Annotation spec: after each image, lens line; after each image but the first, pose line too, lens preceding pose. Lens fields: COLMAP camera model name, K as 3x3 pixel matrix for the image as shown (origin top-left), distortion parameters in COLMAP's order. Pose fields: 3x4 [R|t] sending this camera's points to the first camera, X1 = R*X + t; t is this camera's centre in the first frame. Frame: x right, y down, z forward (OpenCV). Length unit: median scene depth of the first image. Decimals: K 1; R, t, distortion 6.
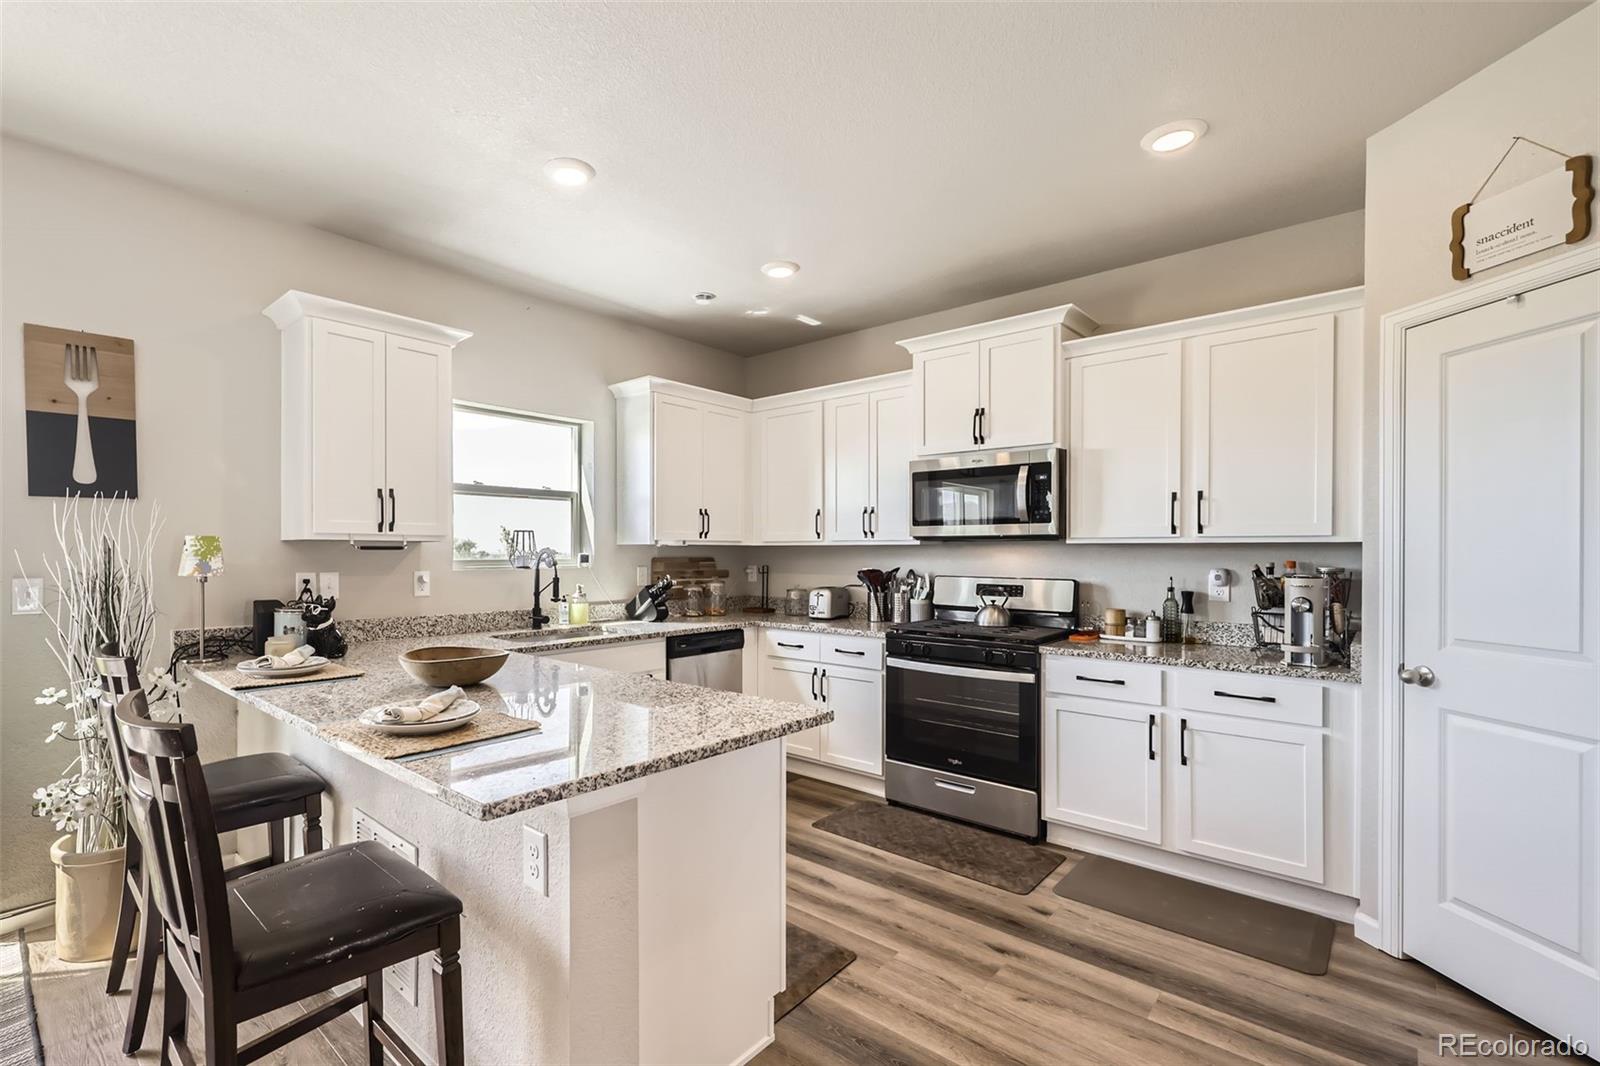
lens RADIAL K [[644.7, 0, 777.9], [0, 644.7, 555.3], [0, 0, 1]] dist [0.015832, -0.000308]
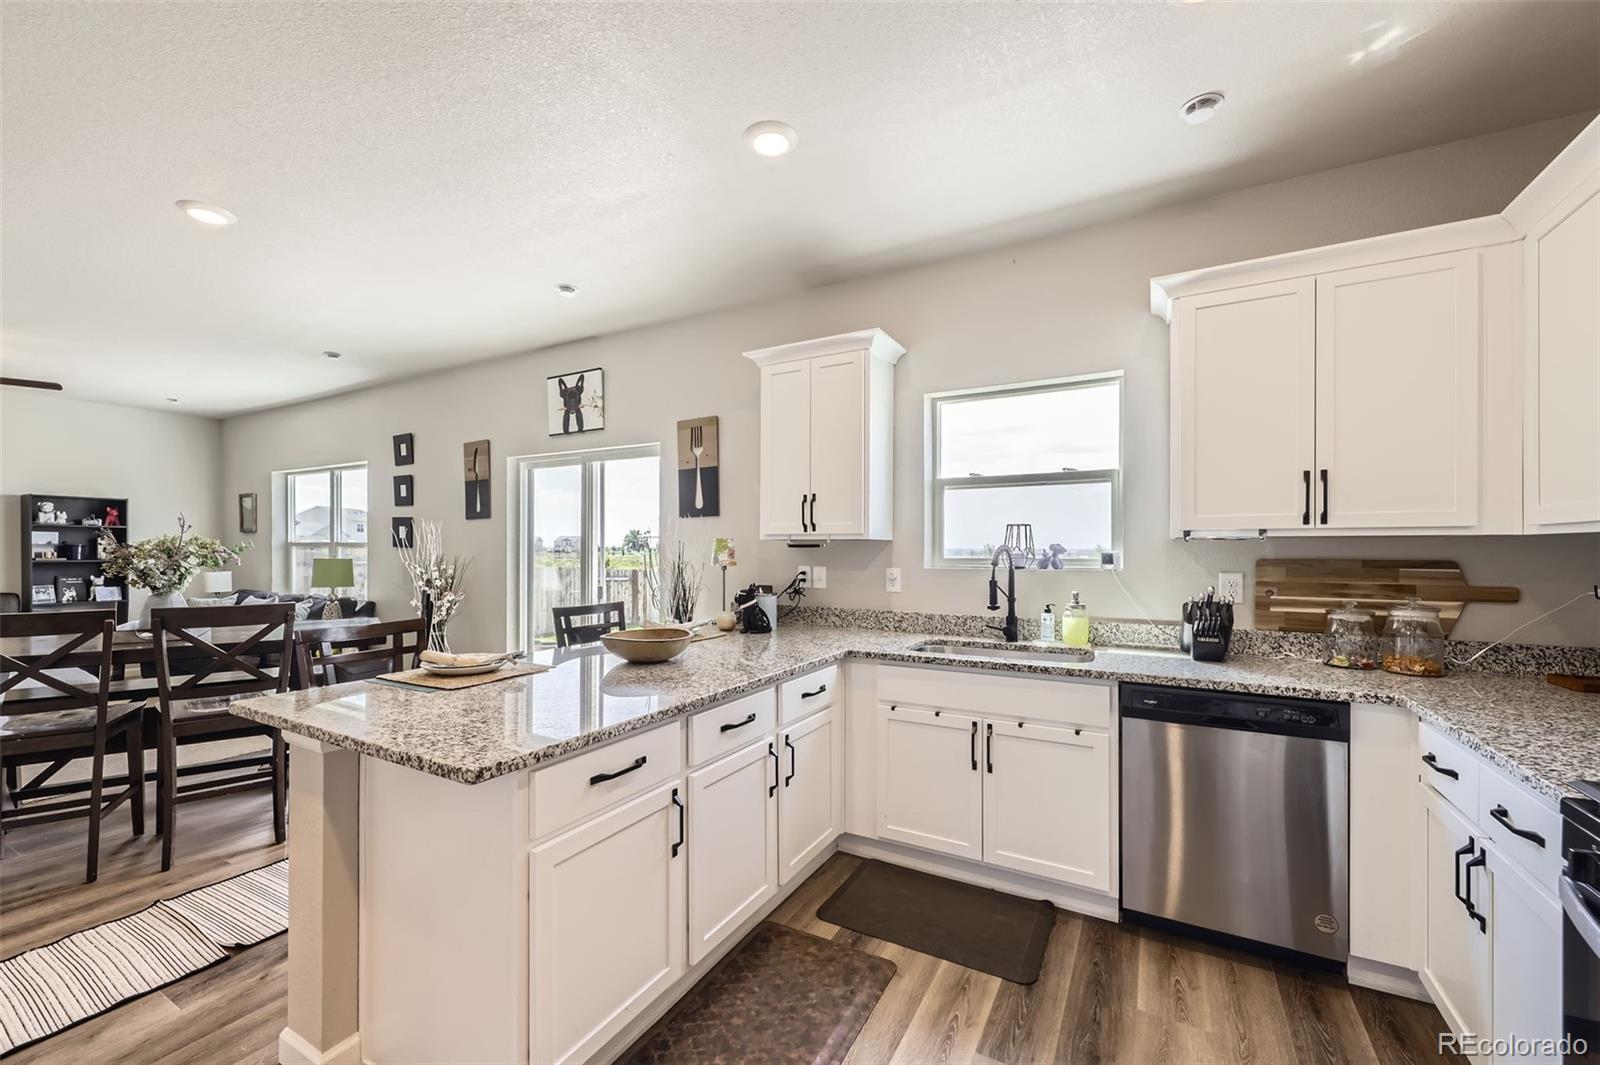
lens RADIAL K [[644.7, 0, 757.1], [0, 644.7, 547.3], [0, 0, 1]] dist [0.015832, -0.000308]
pose [[0.221282, -0.003666, -0.975203, 0.444299], [-0.004635, 0.999978, -0.004811, -0.002779], [0.975199, 0.005584, 0.221260, 0.592653]]
